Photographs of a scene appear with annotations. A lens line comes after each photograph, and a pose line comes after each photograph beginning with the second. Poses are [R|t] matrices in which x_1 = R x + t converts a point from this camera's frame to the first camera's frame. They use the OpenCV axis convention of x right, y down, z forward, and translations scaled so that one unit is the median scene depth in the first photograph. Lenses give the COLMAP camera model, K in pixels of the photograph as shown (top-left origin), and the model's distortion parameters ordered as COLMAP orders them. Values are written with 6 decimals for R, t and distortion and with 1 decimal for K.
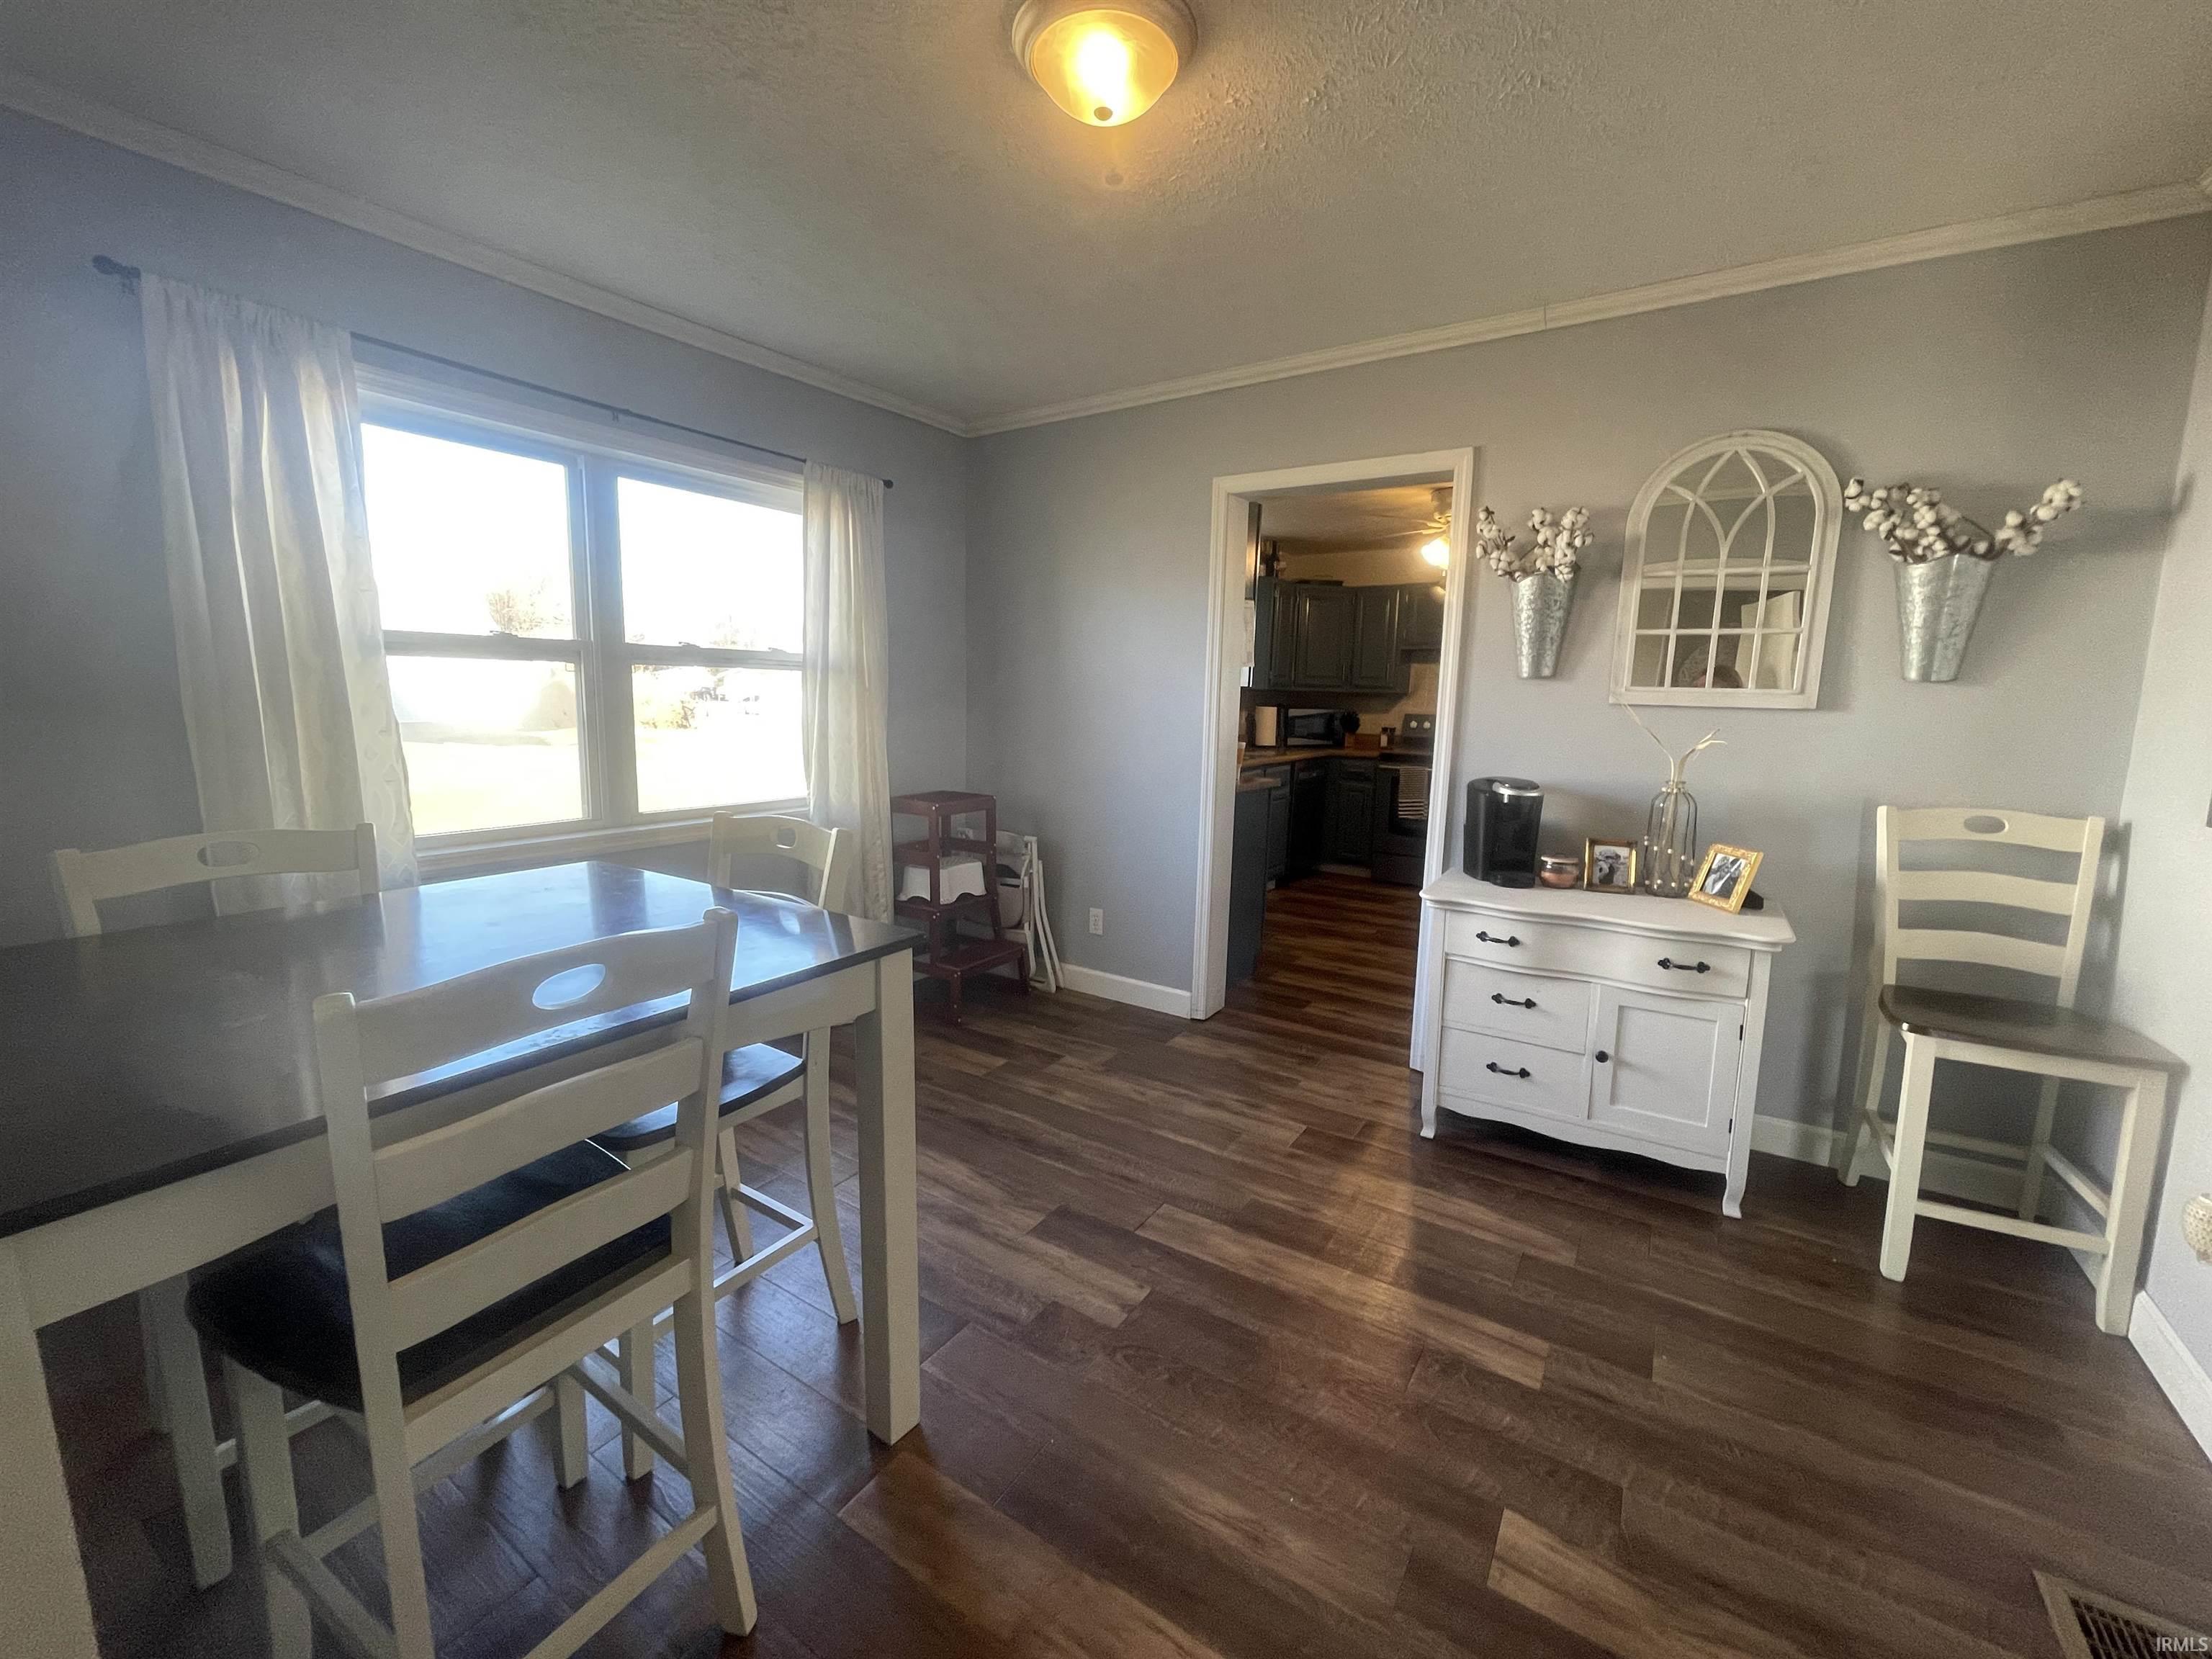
lens RADIAL K [[899.8, 0, 1113.4], [0, 899.8, 824.7], [0, 0, 1]] dist [-0.006305, 0.001131]
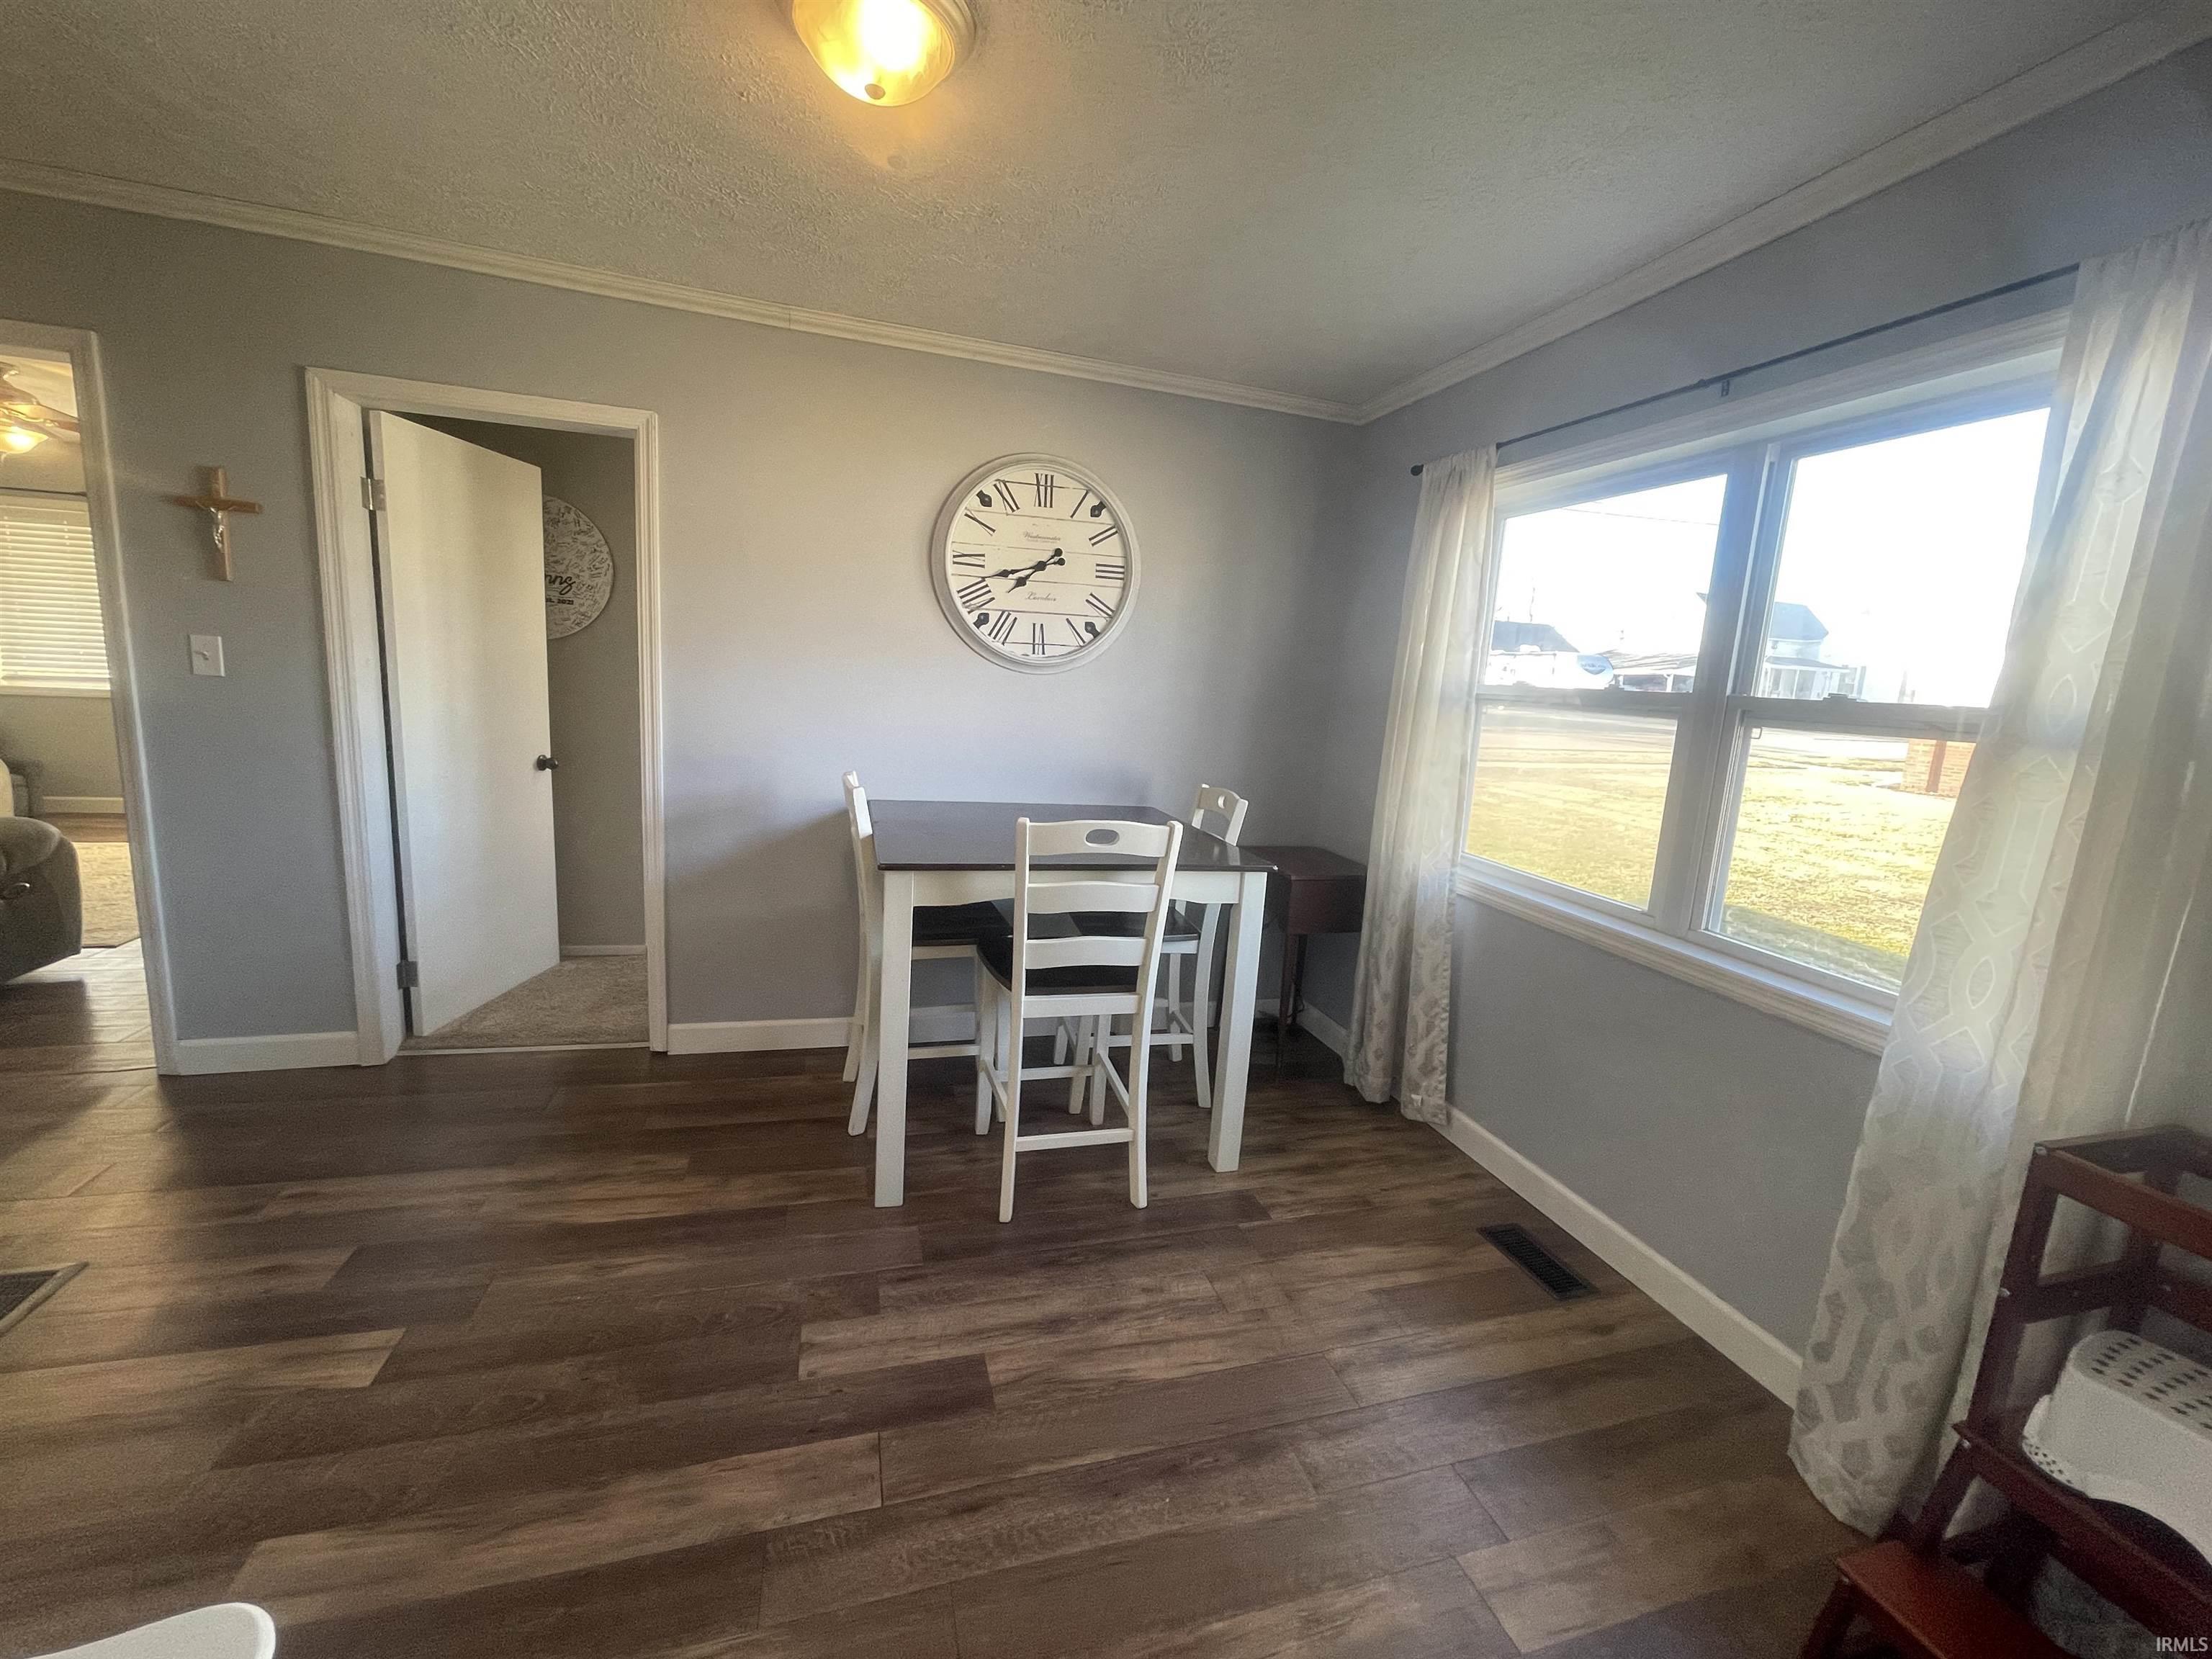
lens RADIAL K [[899.8, 0, 1120.3], [0, 899.8, 826.5], [0, 0, 1]] dist [-0.006305, 0.001131]
pose [[-0.647470, 0.061435, -0.759611, 0.418148], [-0.189305, 0.952539, 0.238397, -0.233392], [0.738205, 0.298153, -0.605111, 1.423720]]
